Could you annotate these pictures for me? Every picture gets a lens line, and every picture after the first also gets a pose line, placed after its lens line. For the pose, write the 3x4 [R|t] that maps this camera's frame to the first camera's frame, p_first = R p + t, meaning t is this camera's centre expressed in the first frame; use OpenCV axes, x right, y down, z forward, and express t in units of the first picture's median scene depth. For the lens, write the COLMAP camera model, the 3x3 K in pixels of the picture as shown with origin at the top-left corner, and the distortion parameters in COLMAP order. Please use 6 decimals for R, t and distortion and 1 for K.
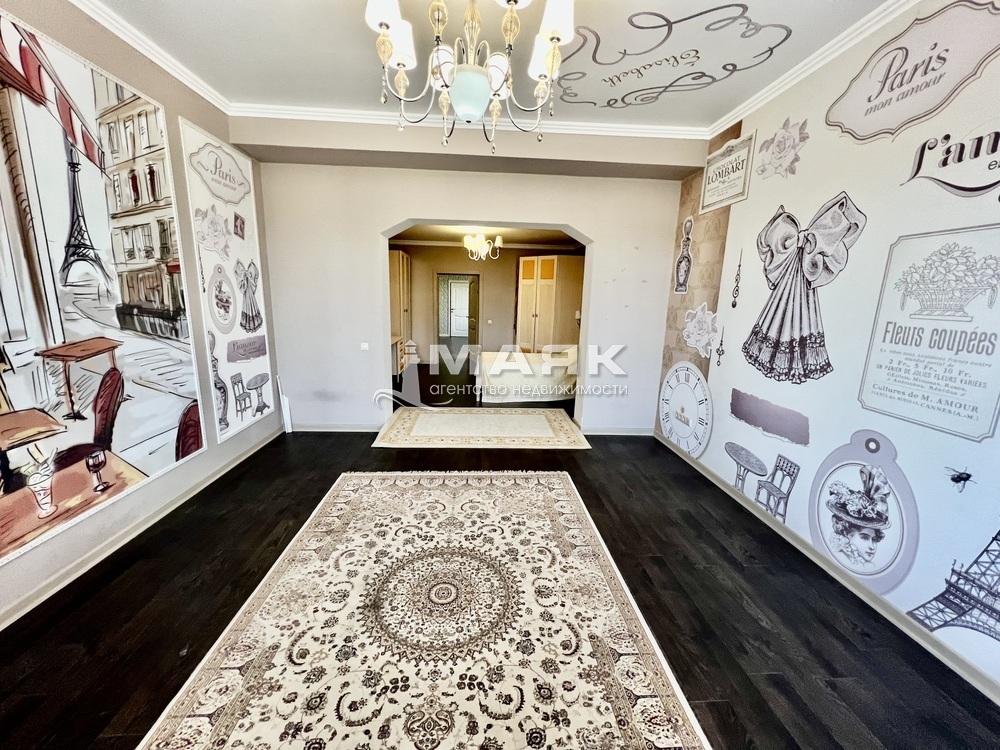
lens RADIAL K [[397.1, 0, 502.0], [0, 397.1, 376.1], [0, 0, 1]] dist [-0.002471, 0.000377]
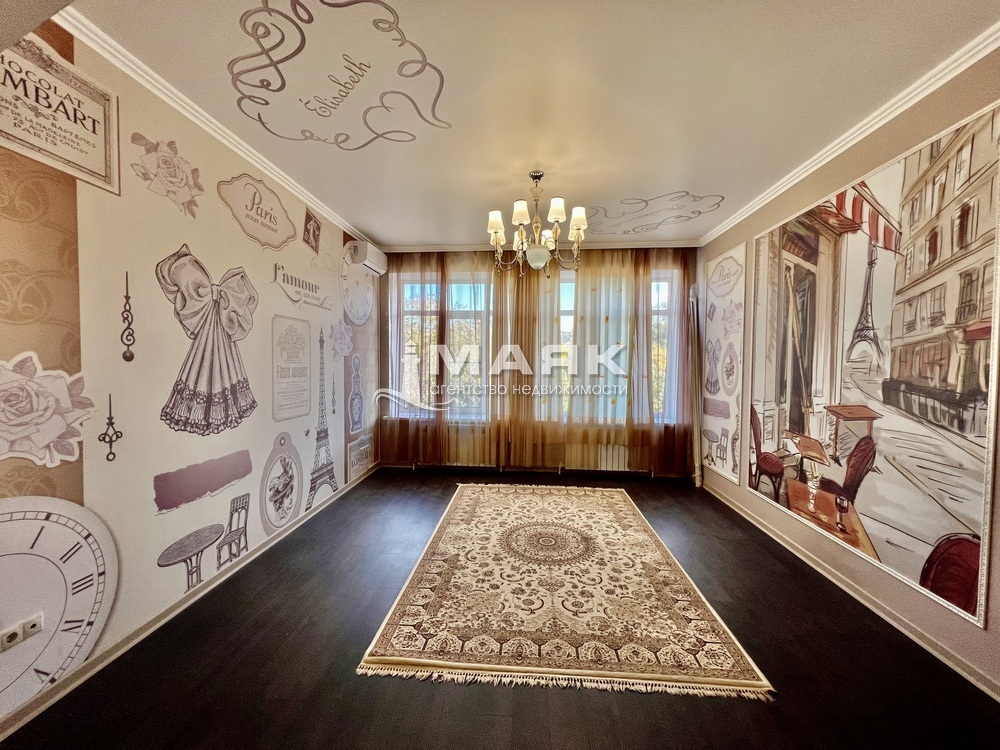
lens RADIAL K [[397.1, 0, 502.9], [0, 397.1, 377.2], [0, 0, 1]] dist [-0.002471, 0.000377]
pose [[-0.991135, -0.040431, 0.126560, -0.124030], [-0.009389, 0.971506, 0.236827, -0.401592], [-0.132528, 0.233540, -0.963273, 2.033233]]
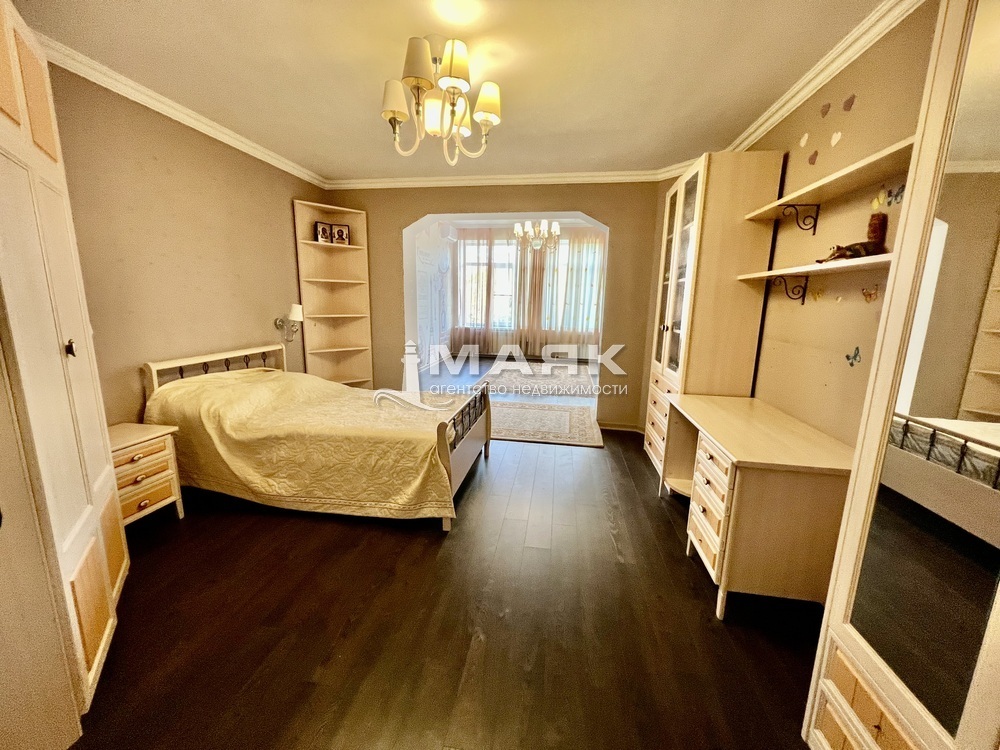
lens RADIAL K [[397.1, 0, 498.9], [0, 397.1, 375.6], [0, 0, 1]] dist [-0.002471, 0.000377]
pose [[-0.969468, -0.095433, 0.225886, -0.520287], [-0.001850, 0.923983, 0.382429, -0.686907], [-0.245211, 0.370335, -0.895948, 3.580501]]
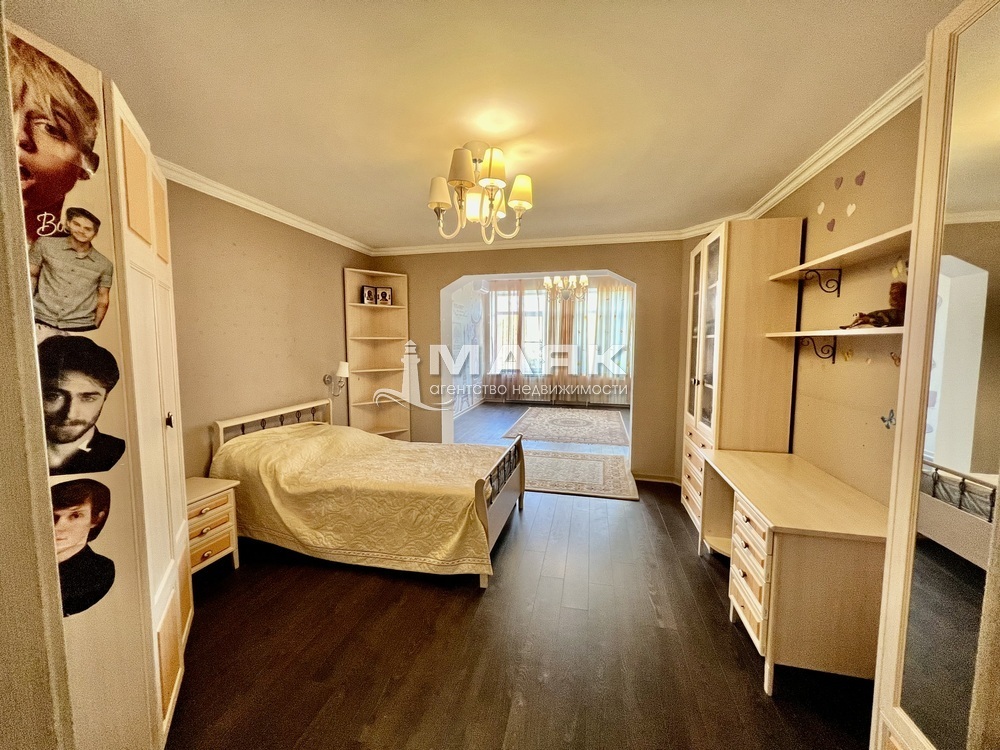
lens RADIAL K [[397.1, 0, 499.2], [0, 397.1, 375.9], [0, 0, 1]] dist [-0.002471, 0.000377]
pose [[-0.950127, -0.059954, 0.306046, -0.520262], [0.030854, 0.958461, 0.283549, -0.742909], [-0.310334, 0.278850, -0.908810, 3.617674]]
